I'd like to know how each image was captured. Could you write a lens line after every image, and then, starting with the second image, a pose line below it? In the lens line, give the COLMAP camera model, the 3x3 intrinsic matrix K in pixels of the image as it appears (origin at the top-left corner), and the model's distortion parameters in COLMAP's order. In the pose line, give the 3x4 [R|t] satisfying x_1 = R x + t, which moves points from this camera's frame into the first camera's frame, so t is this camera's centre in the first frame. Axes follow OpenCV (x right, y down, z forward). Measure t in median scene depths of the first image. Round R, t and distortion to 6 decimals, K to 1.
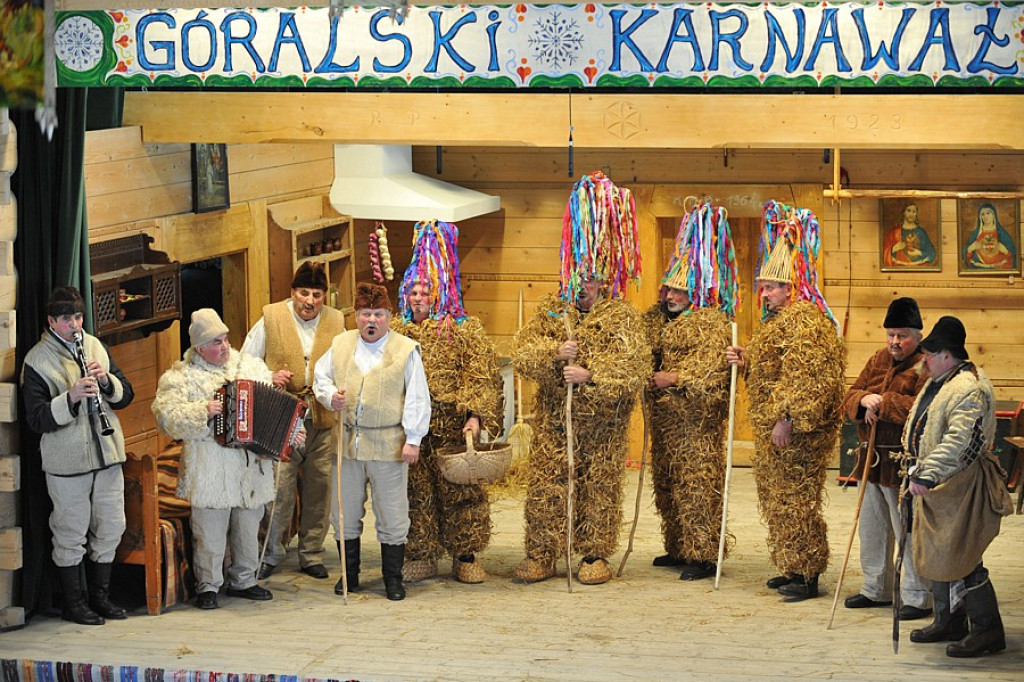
lens RADIAL K [[2563.2, 0, 555.7], [0, 2563.2, 341.1], [0, 0, 1]] dist [-0.172376, 0.275077]
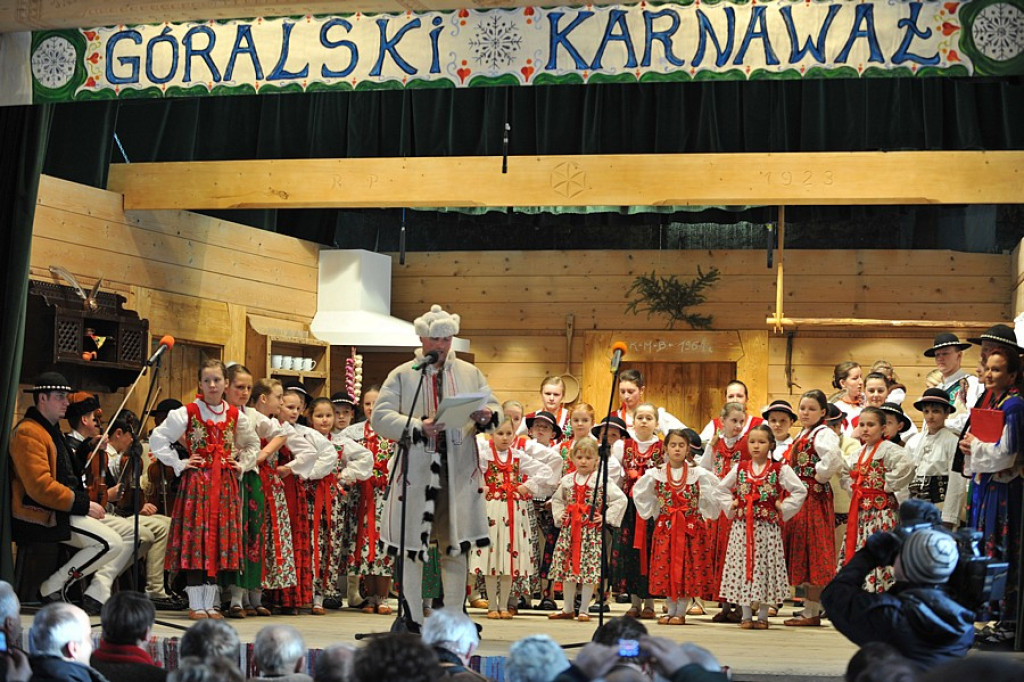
lens RADIAL K [[2066.7, 0, 512.0], [0, 2066.7, 341.0], [0, 0, 1]] dist [-0.319479, -0.074652]
pose [[0.998561, 0.035075, -0.040566, 0.044054], [-0.042460, 0.979169, -0.198558, 0.162862], [0.032757, 0.199994, 0.979249, 0.207626]]
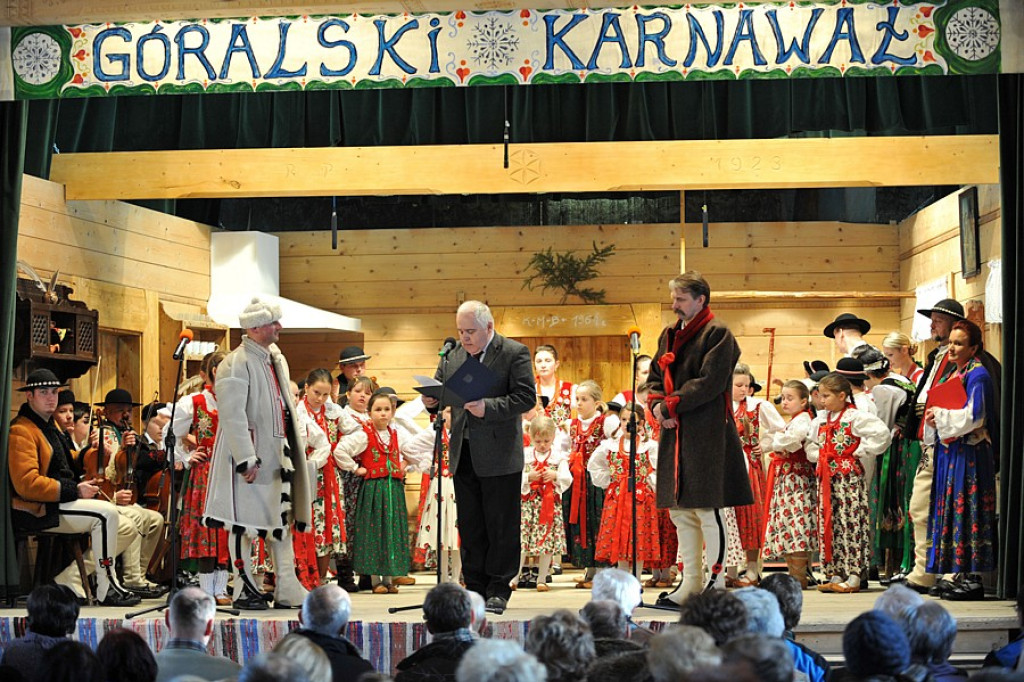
lens RADIAL K [[2308.4, 0, 512.0], [0, 2308.4, 341.0], [0, 0, 1]] dist [-0.244075, 0.118621]
pose [[0.992343, 0.010183, 0.123095, -0.109620], [0.012567, 0.983100, -0.182639, 0.183498], [-0.122875, 0.182787, 0.975444, 0.064820]]
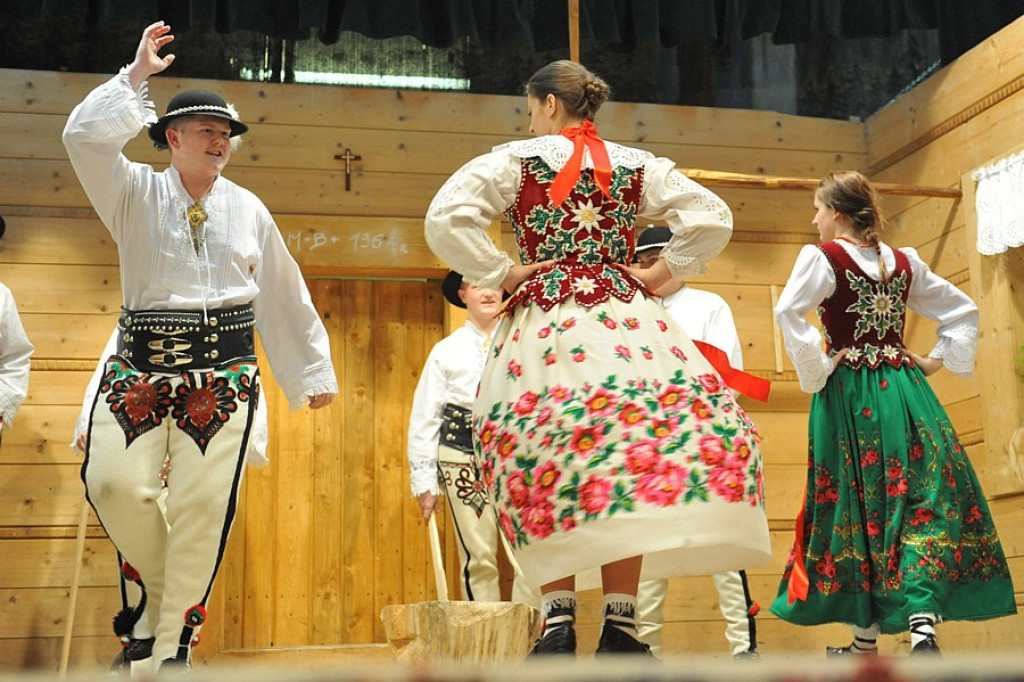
lens RADIAL K [[1362.1, 0, 512.0], [0, 1362.1, 341.0], [0, 0, 1]] dist [0.063274, 0.015389]
pose [[0.911487, 0.082071, 0.403059, -0.041890], [0.061706, 0.941521, -0.331256, 0.113904], [-0.406675, 0.326807, 0.853120, 0.972837]]
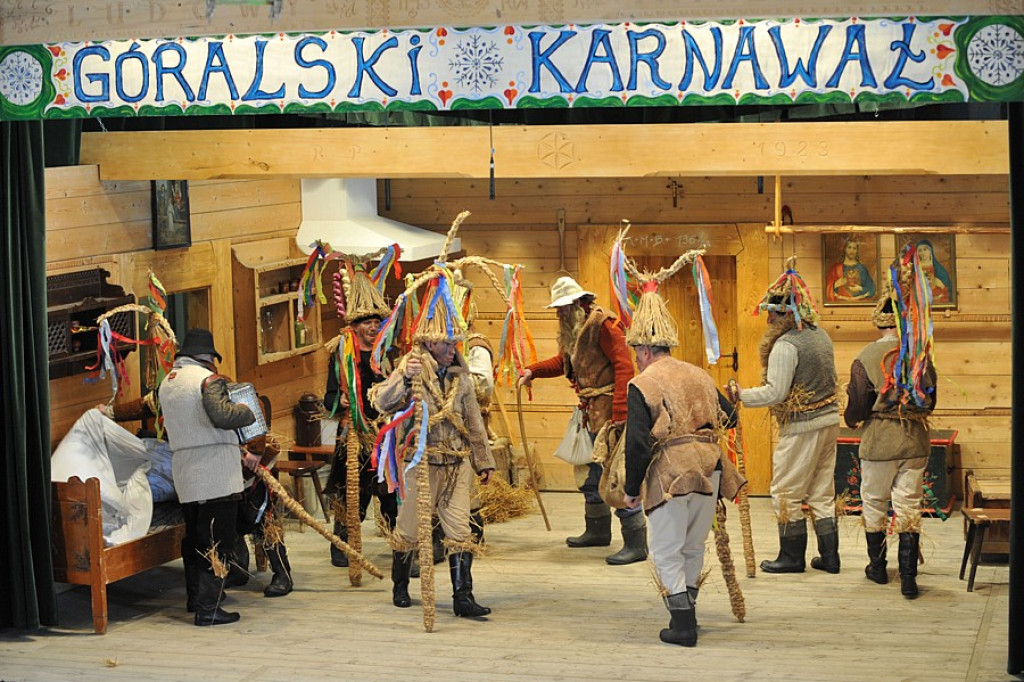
lens RADIAL K [[2211.5, 0, 512.0], [0, 2211.5, 341.0], [0, 0, 1]] dist [-0.292173, -0.123660]
pose [[0.999369, -0.005968, -0.035010, 0.043077], [0.004993, 0.999599, -0.027863, 0.015331], [0.035163, 0.027671, 0.998998, 0.137979]]
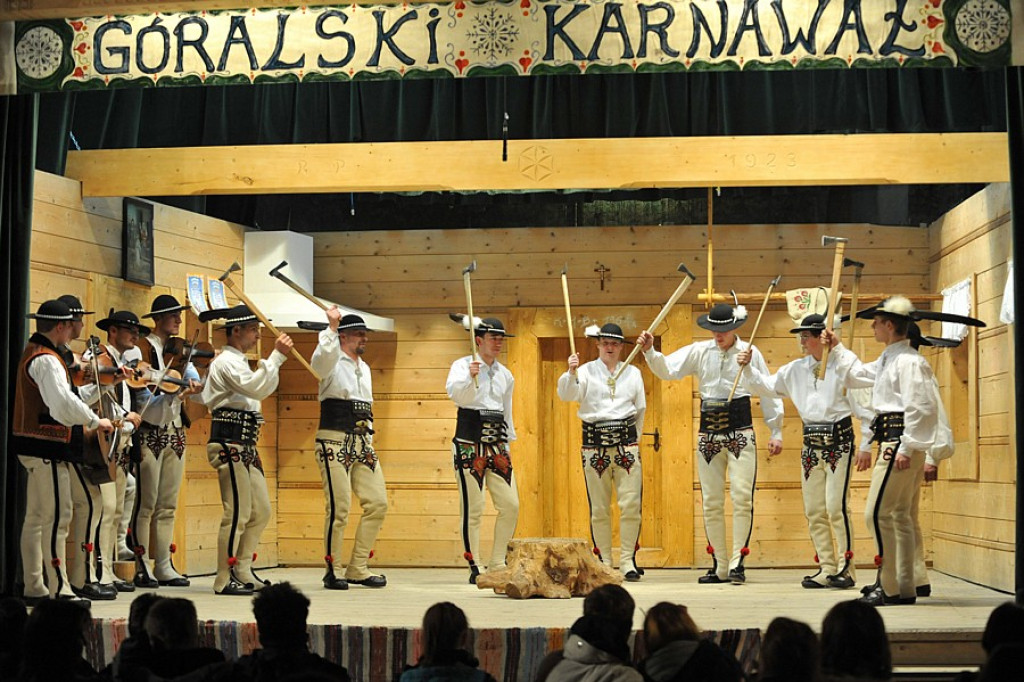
lens RADIAL K [[2147.6, 0, 567.2], [0, 2147.6, 342.4], [0, 0, 1]] dist [-0.312096, -0.094132]
pose [[0.994885, 0.016266, 0.099692, -0.054735], [0.002526, 0.982634, -0.185537, 0.171290], [-0.100979, 0.184840, 0.977567, 0.148706]]
